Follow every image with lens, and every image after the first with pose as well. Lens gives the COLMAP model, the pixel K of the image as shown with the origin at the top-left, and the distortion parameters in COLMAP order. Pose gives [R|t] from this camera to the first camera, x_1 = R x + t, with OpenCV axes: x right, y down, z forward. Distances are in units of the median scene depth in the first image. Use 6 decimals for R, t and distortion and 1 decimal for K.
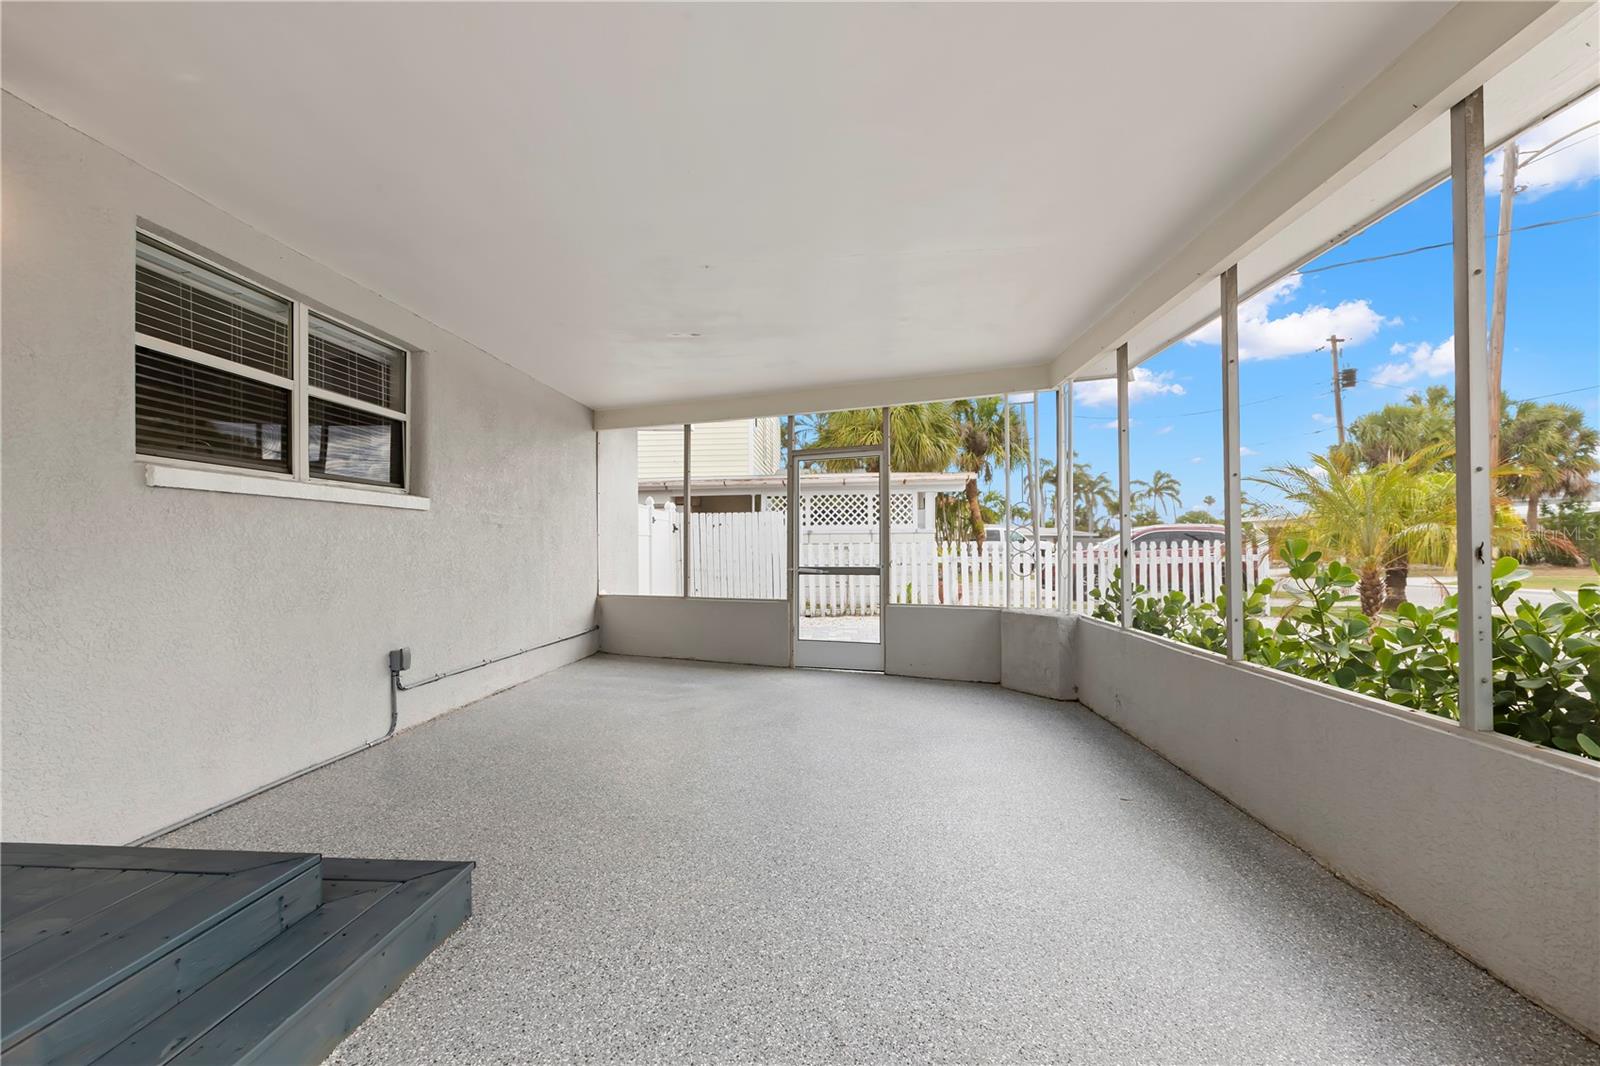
lens RADIAL K [[716.2, 0, 797.2], [0, 716.2, 538.9], [0, 0, 1]] dist [-0.001876, 0.000258]
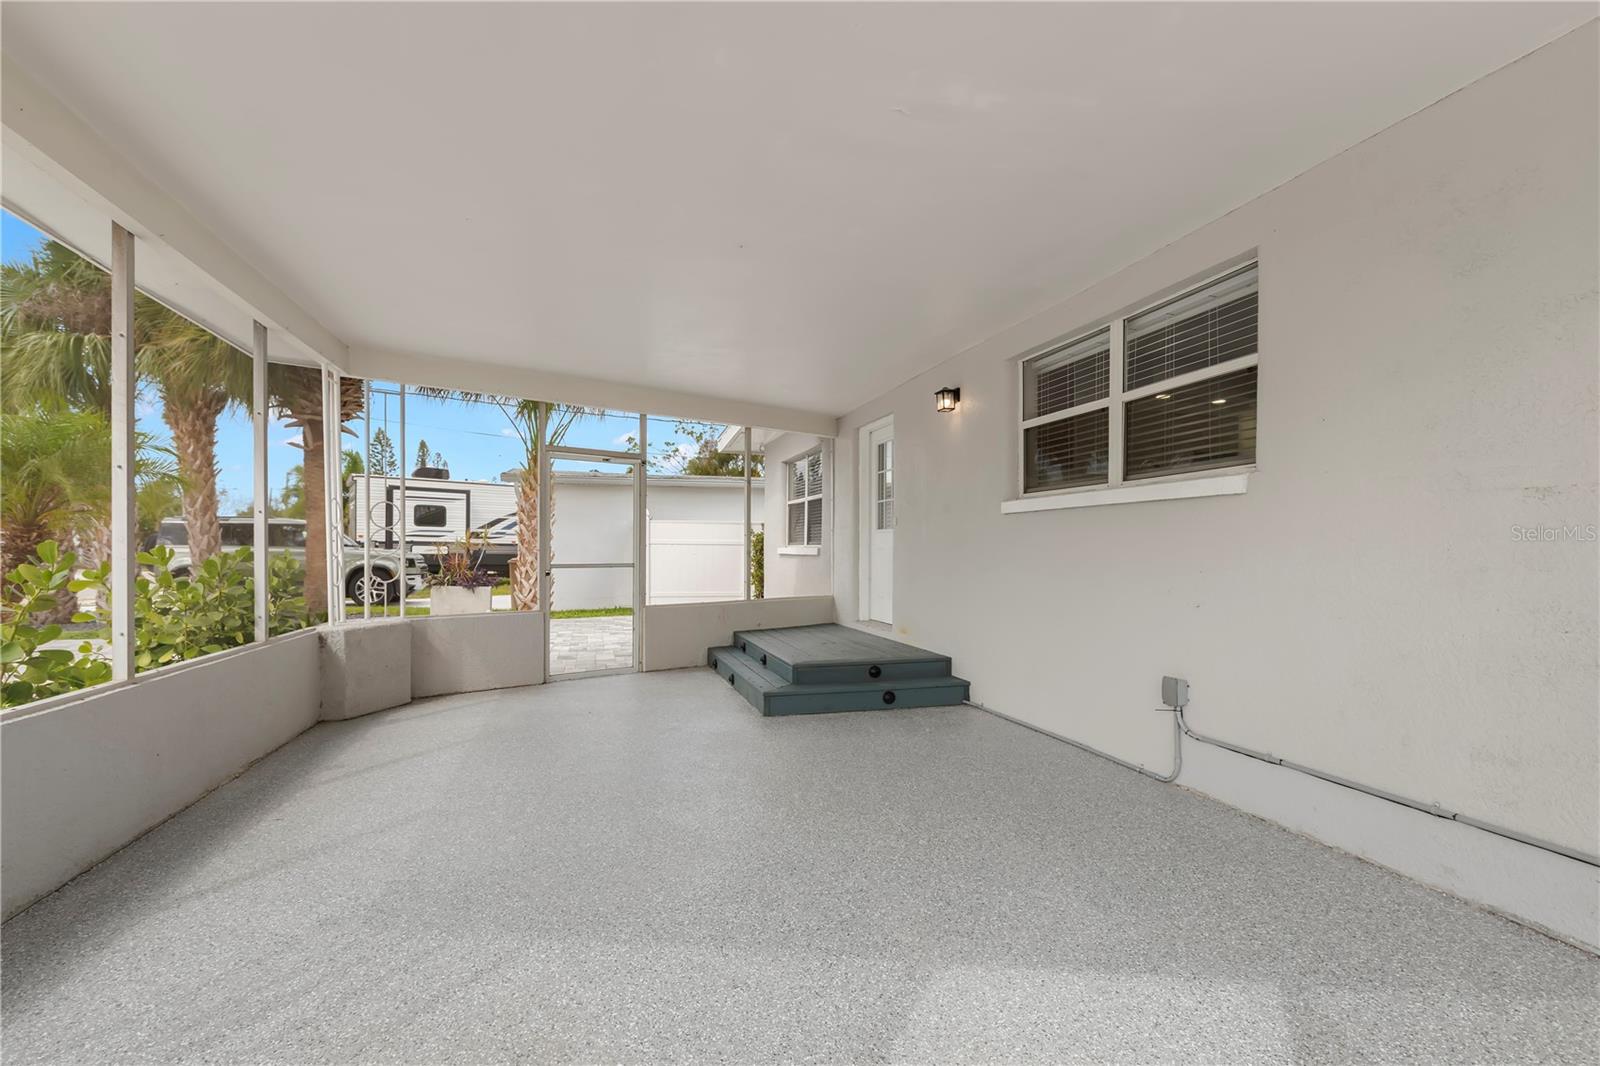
lens RADIAL K [[716.2, 0, 797.2], [0, 716.2, 538.9], [0, 0, 1]] dist [-0.001876, 0.000258]
pose [[-0.943558, 0.006174, -0.331149, 0.110832], [0.012988, 0.999747, -0.018369, 0.009845], [0.330952, -0.021633, -0.943400, 1.852529]]
